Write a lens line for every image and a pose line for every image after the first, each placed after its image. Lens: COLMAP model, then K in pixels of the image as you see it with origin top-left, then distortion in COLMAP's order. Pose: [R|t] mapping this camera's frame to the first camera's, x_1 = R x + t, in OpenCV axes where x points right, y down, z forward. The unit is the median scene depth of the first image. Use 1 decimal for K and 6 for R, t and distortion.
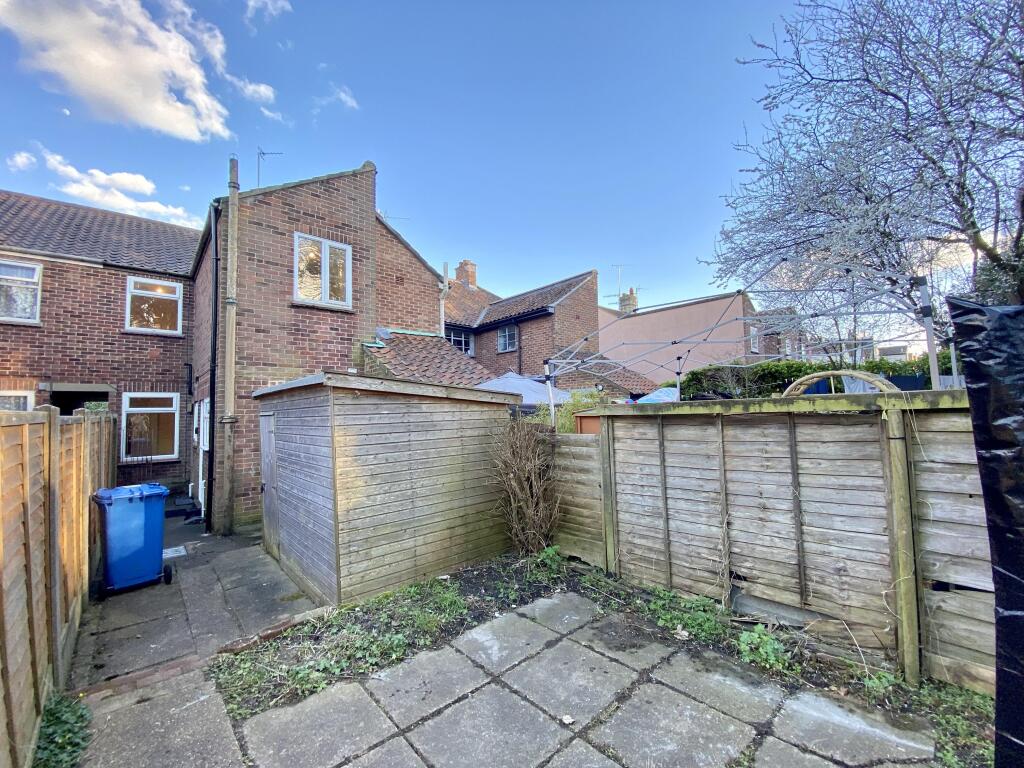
lens RADIAL K [[415.9, 0, 510.9], [0, 415.9, 383.2], [0, 0, 1]] dist [0.001817, -0.011200]
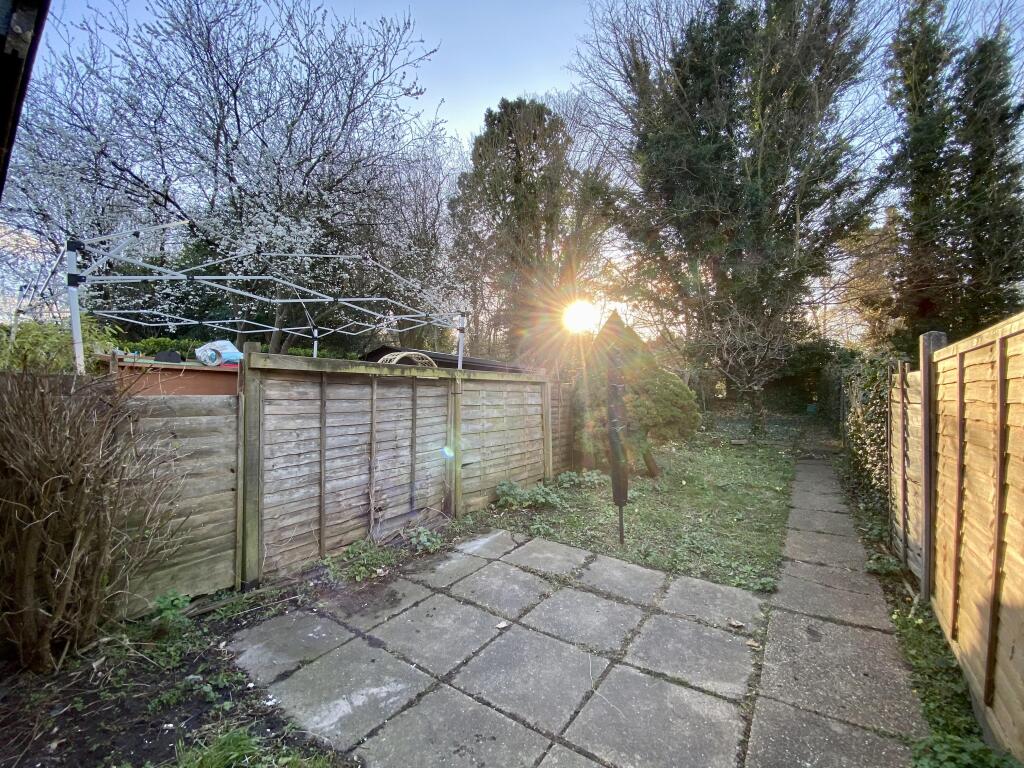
lens RADIAL K [[415.9, 0, 510.9], [0, 415.9, 383.2], [0, 0, 1]] dist [0.001817, -0.011200]
pose [[-0.230000, 0.050167, 0.971897, -0.758180], [-0.066558, 0.995521, -0.067138, 0.157891], [-0.970912, -0.080129, -0.225631, 0.949355]]
